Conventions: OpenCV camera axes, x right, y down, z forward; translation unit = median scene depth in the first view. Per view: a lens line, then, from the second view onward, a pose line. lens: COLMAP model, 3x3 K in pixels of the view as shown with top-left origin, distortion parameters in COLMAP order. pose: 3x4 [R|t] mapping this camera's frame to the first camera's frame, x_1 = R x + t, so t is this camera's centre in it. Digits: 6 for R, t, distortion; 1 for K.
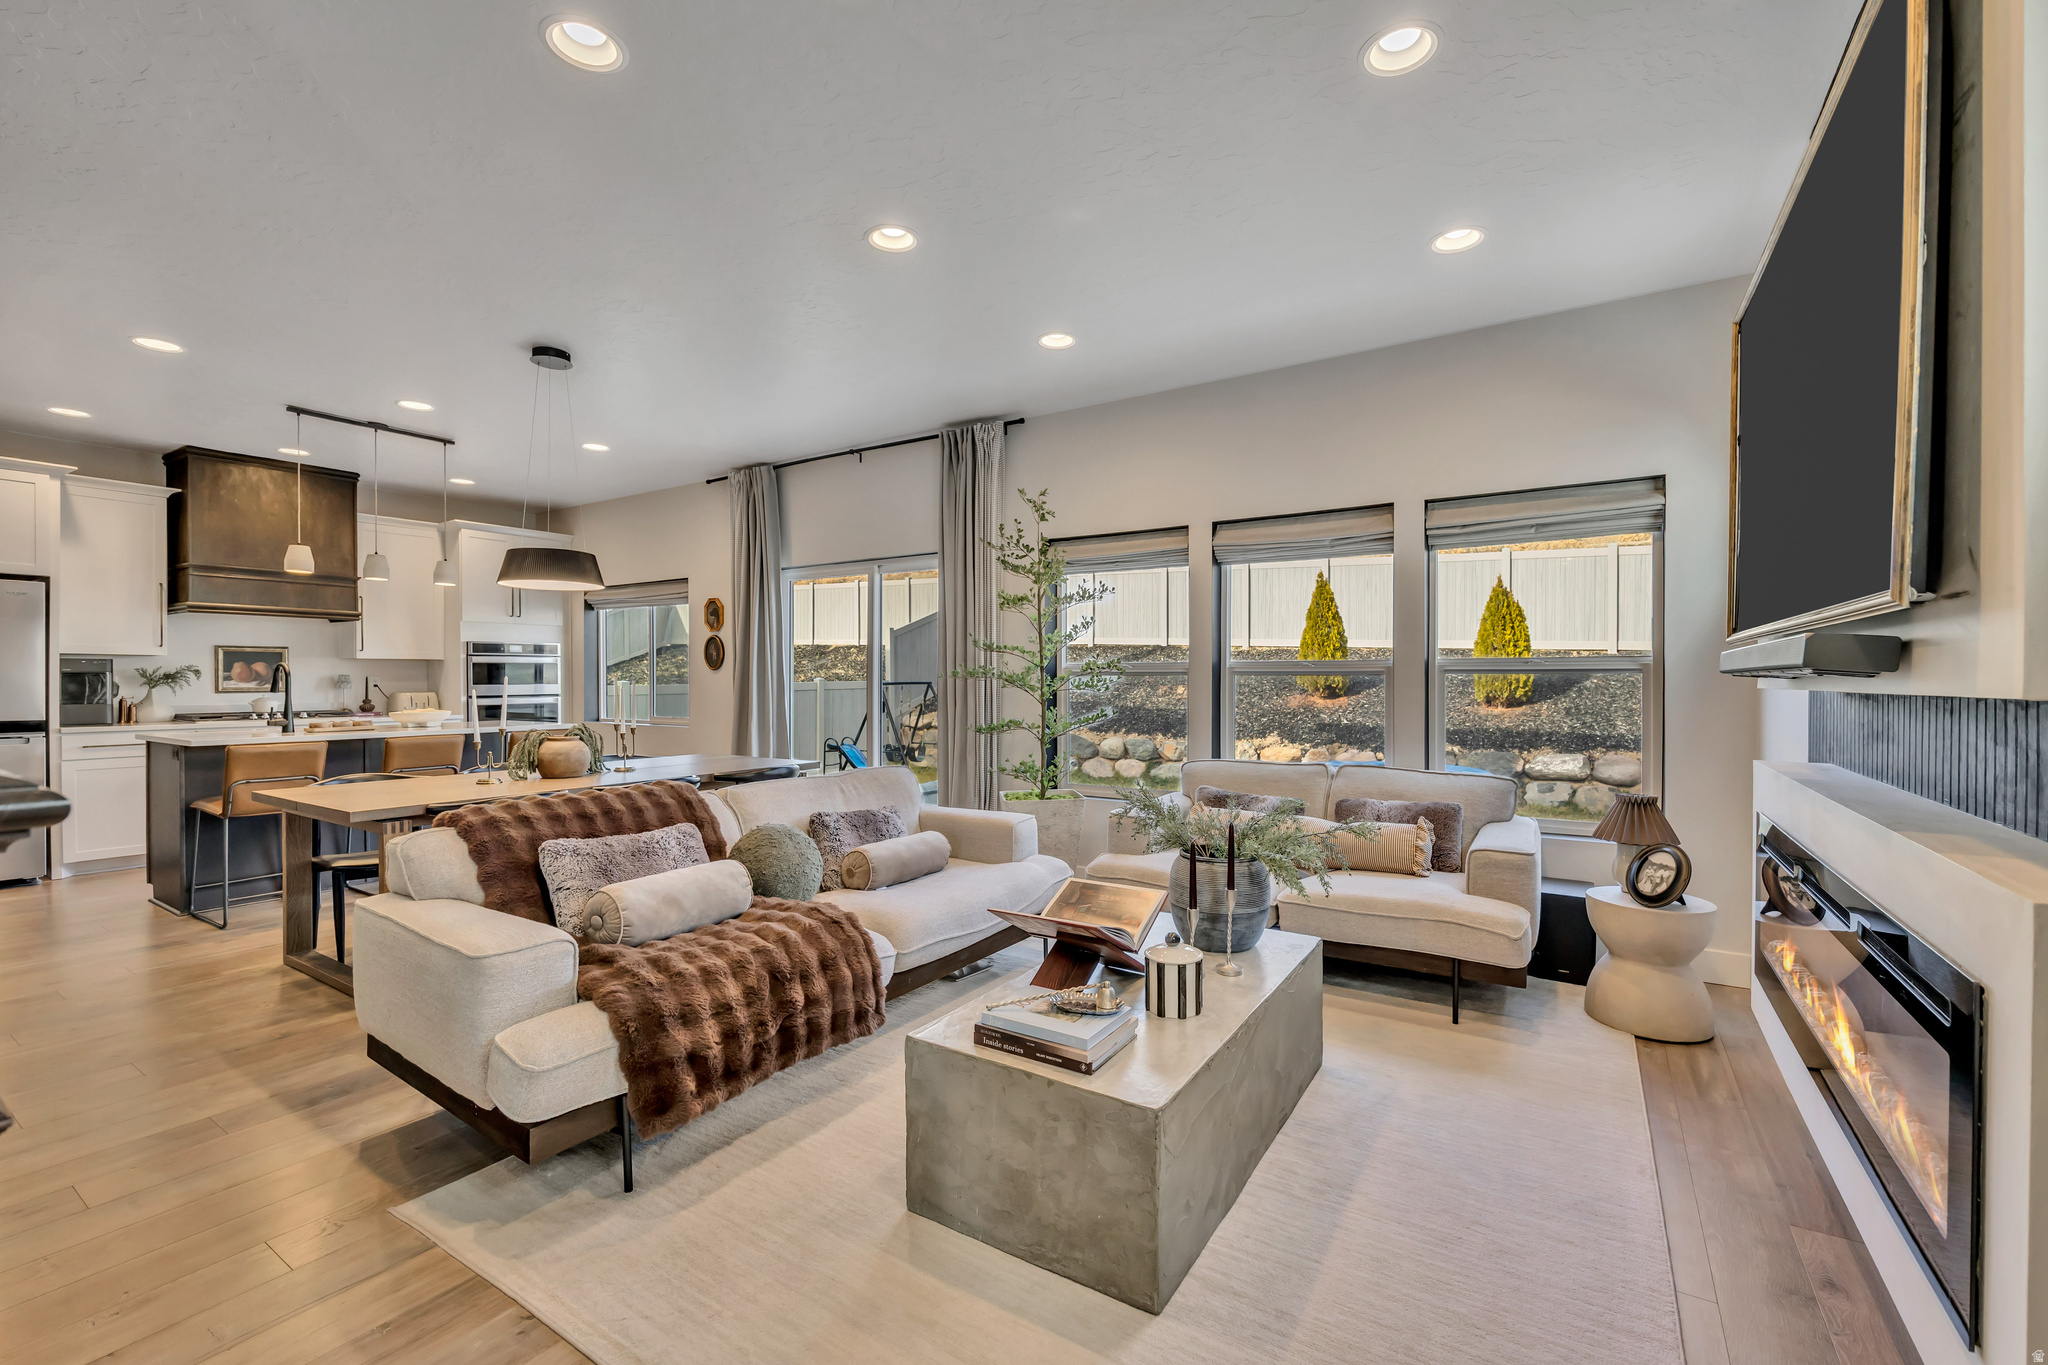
lens RADIAL K [[870.2, 0, 1020.4], [0, 870.2, 688.3], [0, 0, 1]] dist [-0.000419, 0.000909]
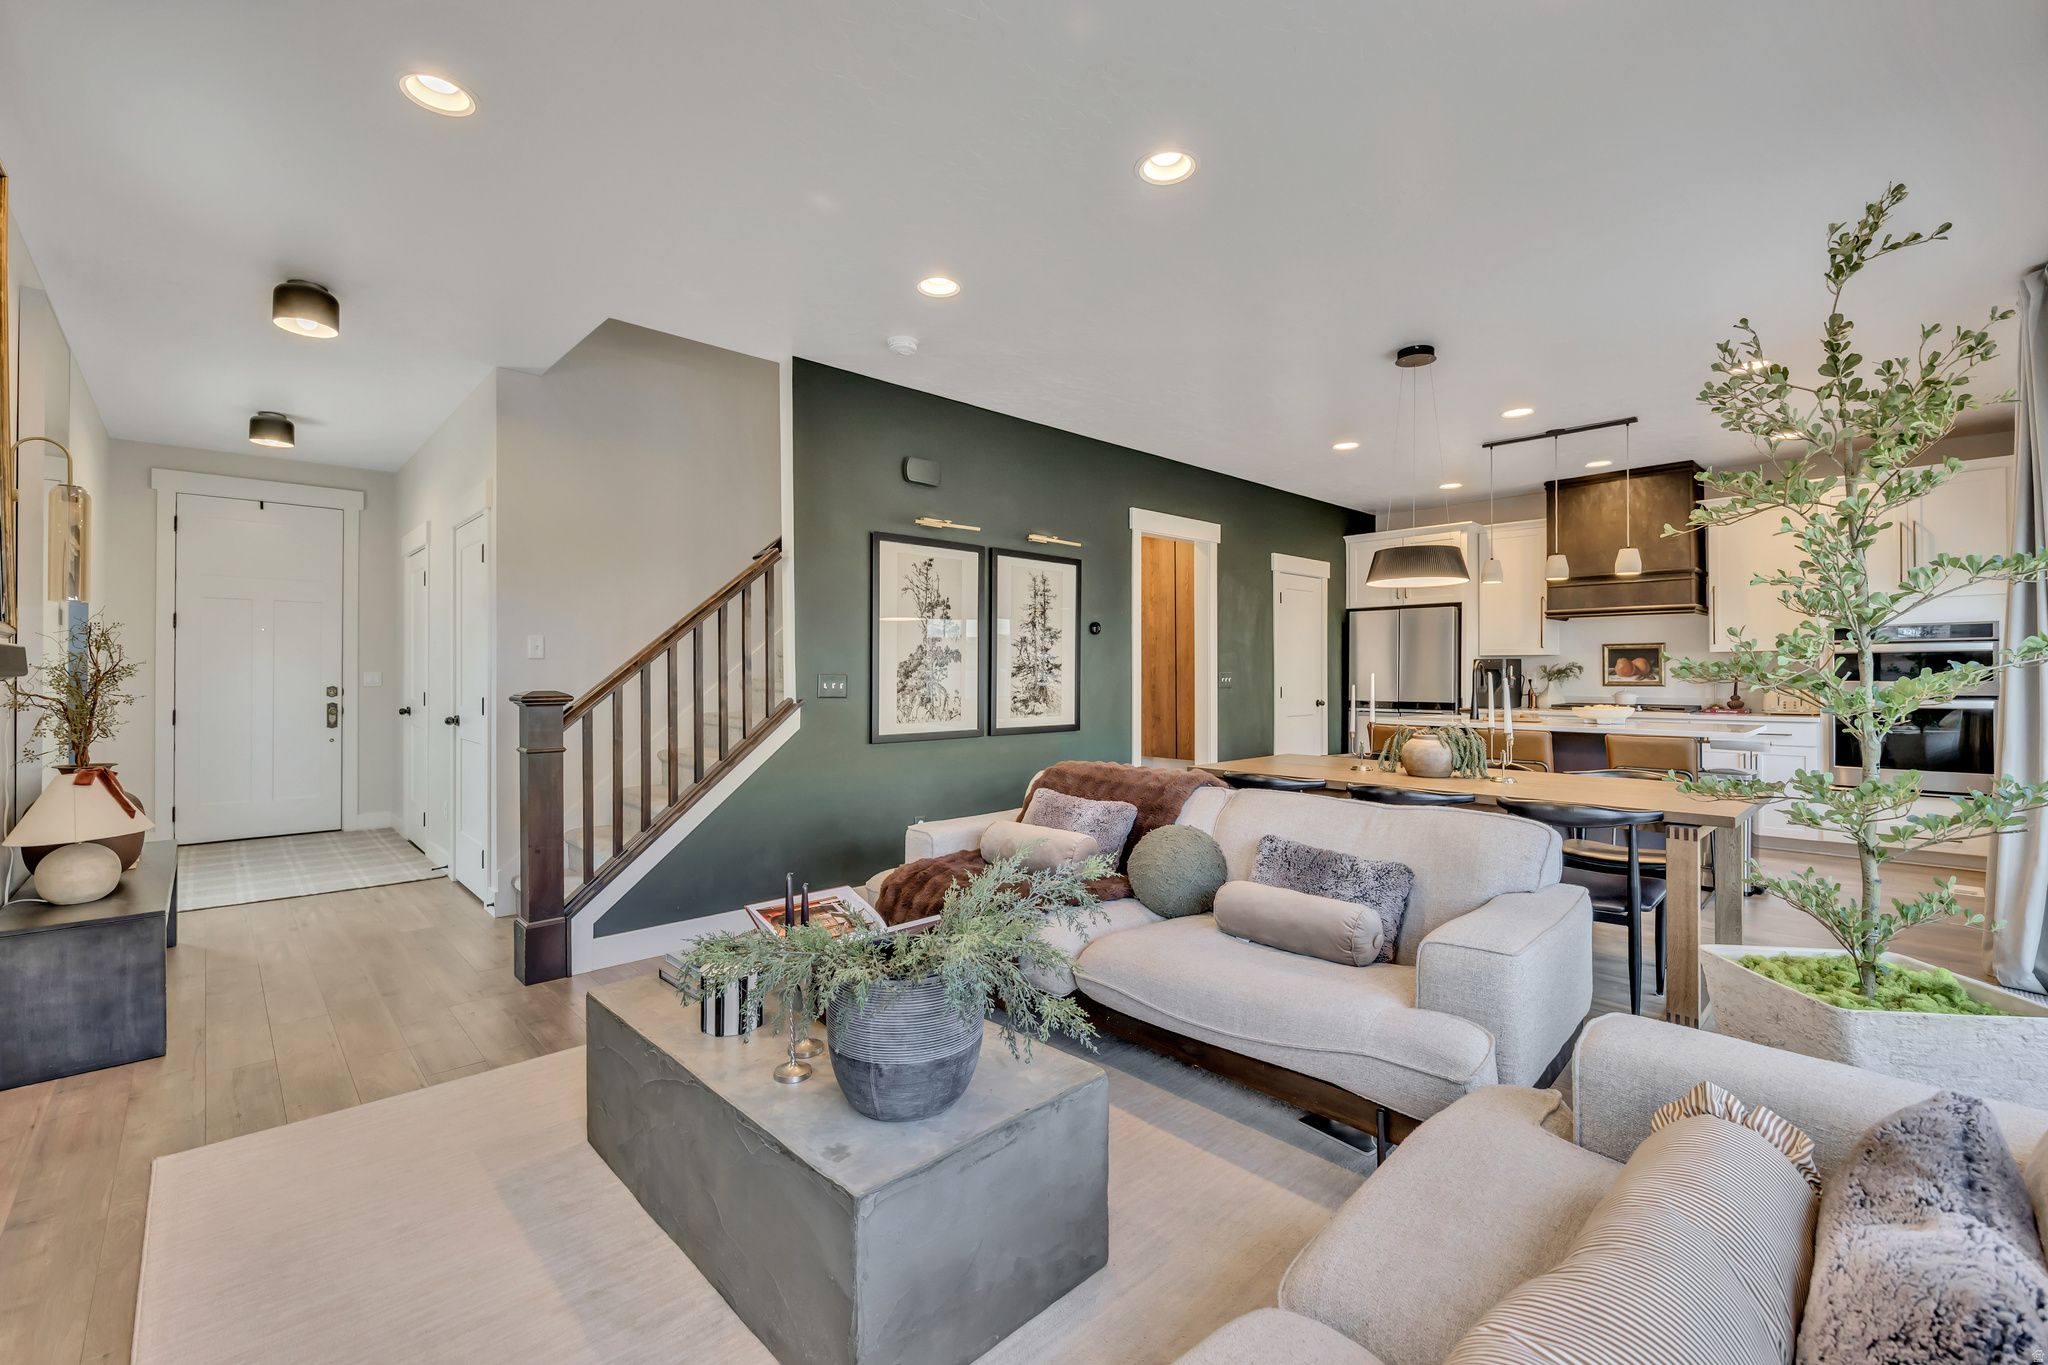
lens RADIAL K [[870.2, 0, 1029.7], [0, 870.2, 672.9], [0, 0, 1]] dist [-0.000419, 0.000909]
pose [[-0.216694, 0.001823, -0.976238, 0.367203], [-0.006277, 0.999975, 0.003260, -0.011145], [0.976219, 0.006834, -0.216677, 0.537249]]
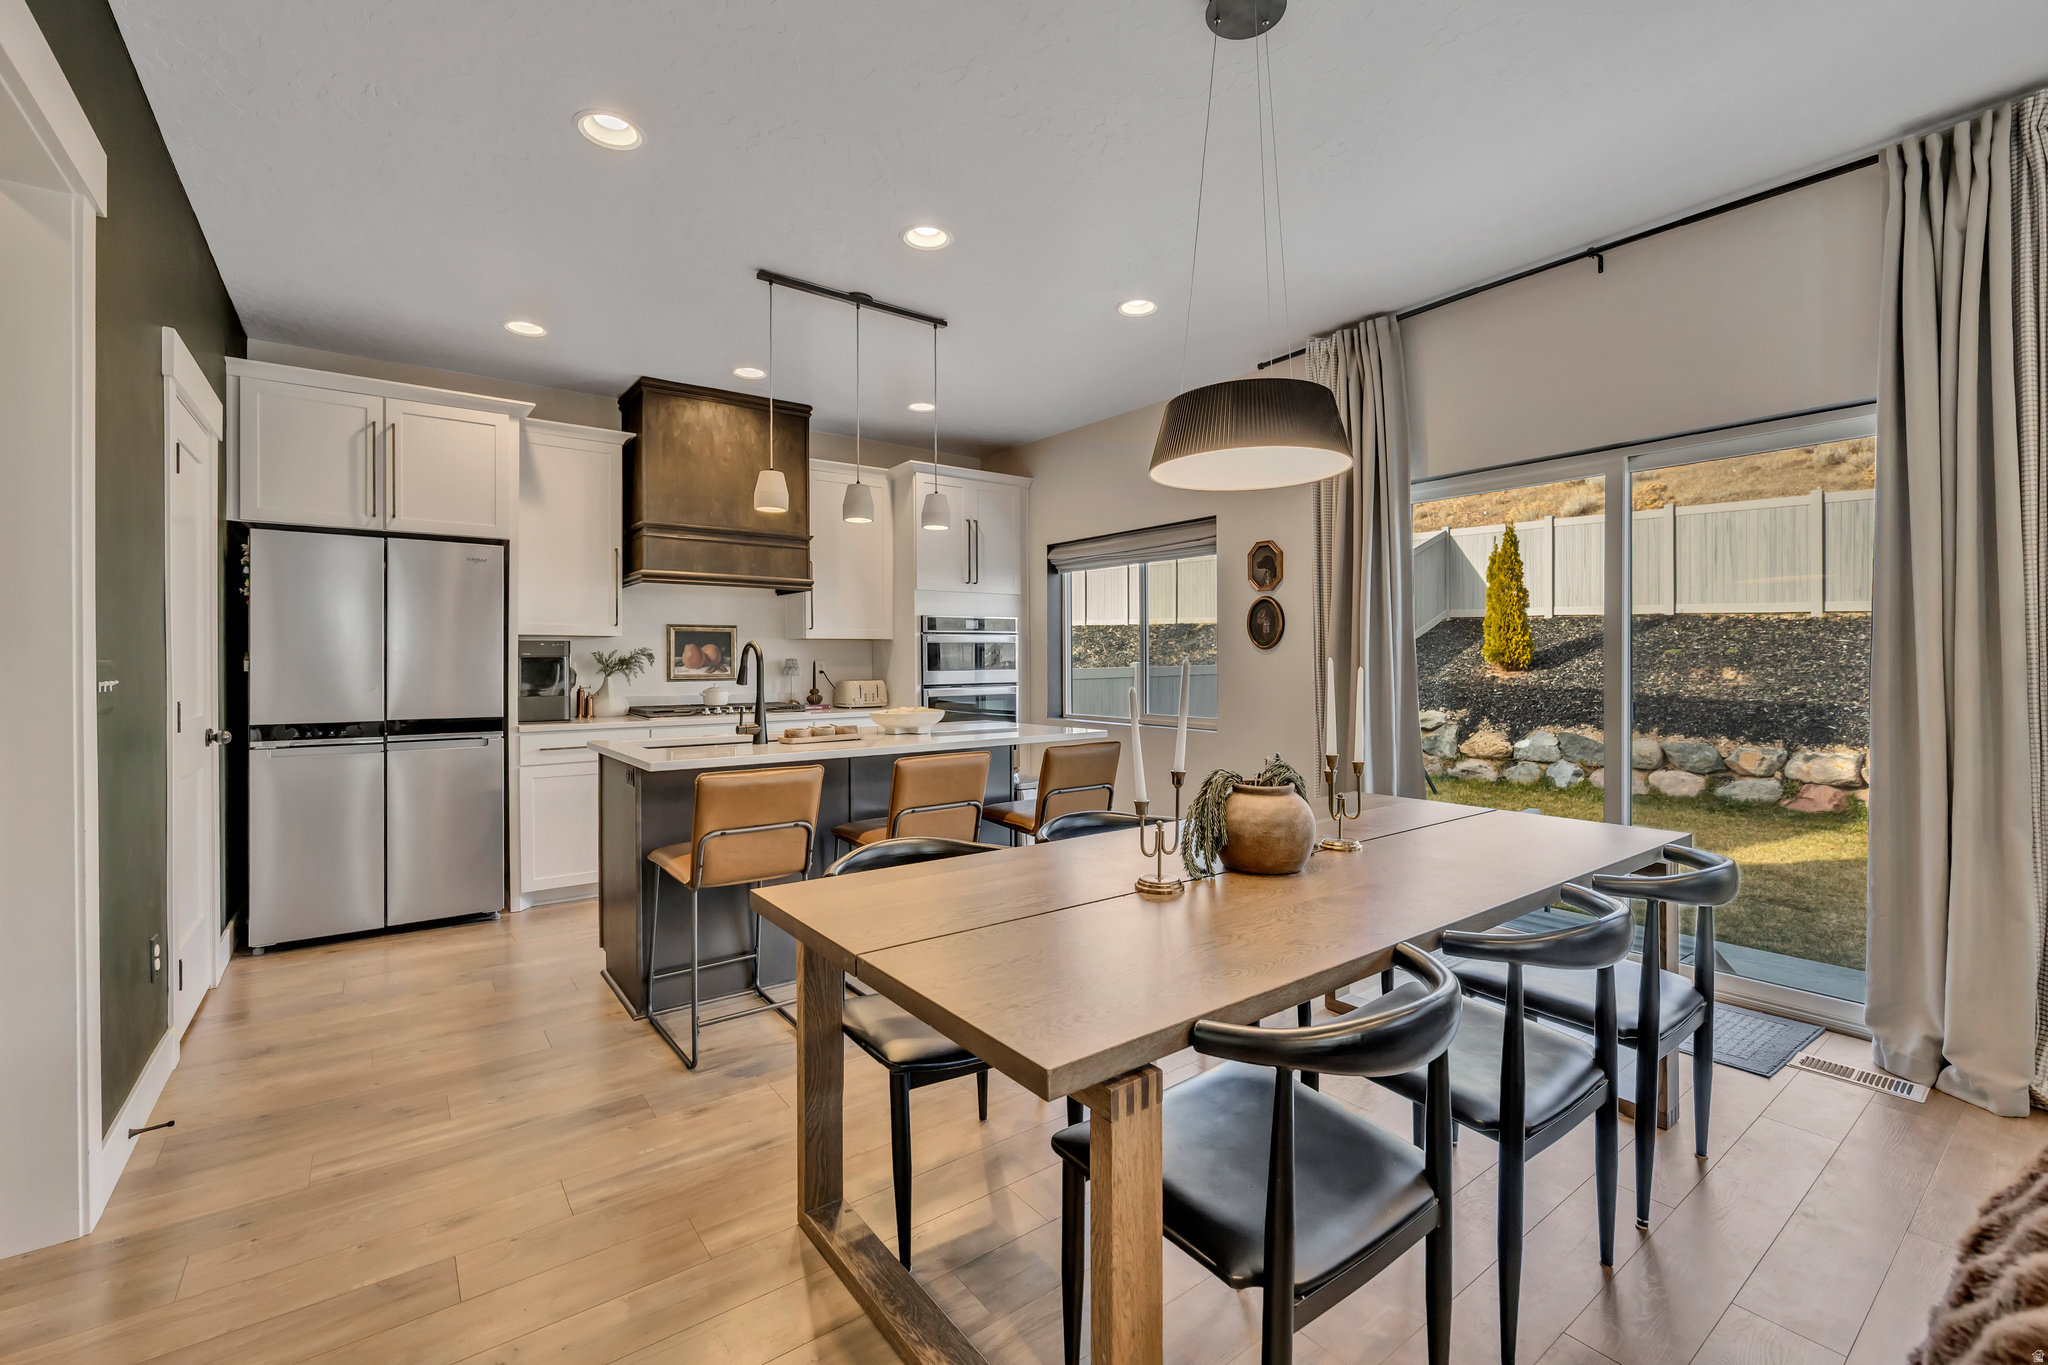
lens RADIAL K [[870.2, 0, 1022.9], [0, 870.2, 665.7], [0, 0, 1]] dist [-0.000419, 0.000909]
pose [[0.941229, -0.002615, -0.337759, -0.337207], [0.000974, 0.999987, -0.005028, -0.005270], [0.337768, 0.004404, 0.941219, 0.345204]]
